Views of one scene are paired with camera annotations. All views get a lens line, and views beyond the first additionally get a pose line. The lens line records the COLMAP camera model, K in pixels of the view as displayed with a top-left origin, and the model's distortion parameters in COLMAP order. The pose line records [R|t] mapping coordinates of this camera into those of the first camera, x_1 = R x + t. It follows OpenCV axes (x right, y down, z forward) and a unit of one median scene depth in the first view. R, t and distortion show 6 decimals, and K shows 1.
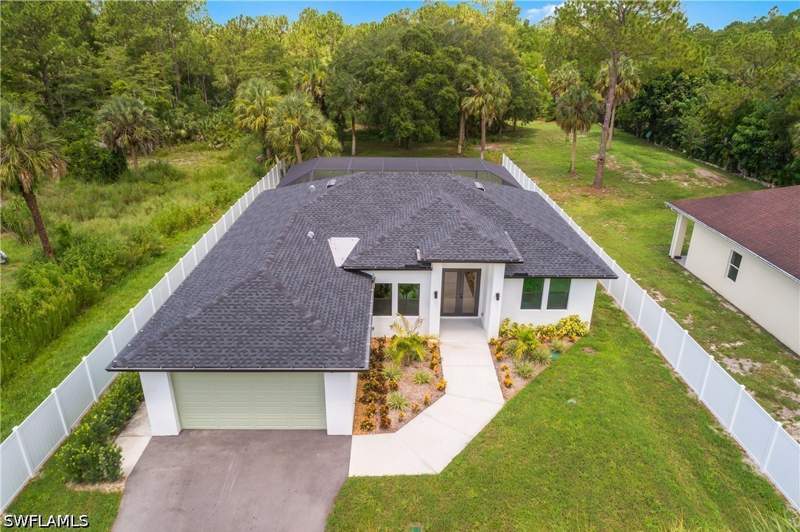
lens RADIAL K [[543.2, 0, 400.0], [0, 543.2, 266.0], [0, 0, 1]] dist [0.000228, 0.000342]
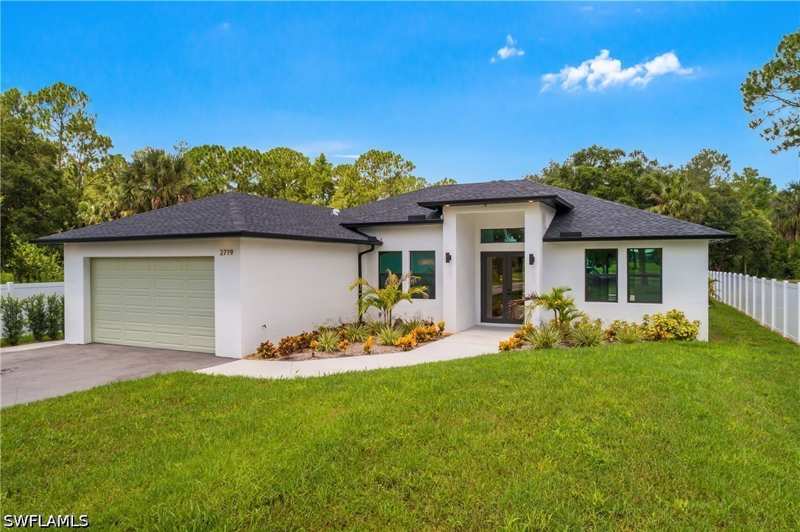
lens RADIAL K [[543.2, 0, 400.0], [0, 543.2, 266.0], [0, 0, 1]] dist [0.000228, 0.000342]
pose [[0.903047, -0.003900, -0.429524, 0.311371], [-0.159431, 0.925485, -0.343597, 0.315852], [0.398859, 0.378764, 0.835135, 0.332190]]
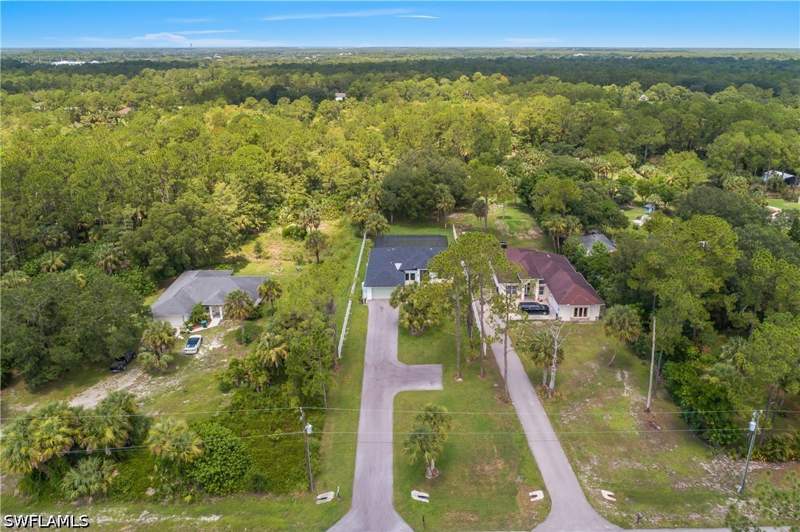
lens RADIAL K [[543.2, 0, 400.0], [0, 543.2, 266.0], [0, 0, 1]] dist [0.000228, 0.000342]
pose [[0.999522, -0.009777, -0.029327, 0.040934], [0.009208, 0.999768, -0.019468, 0.055967], [0.029510, 0.019189, 0.999380, -3.411487]]
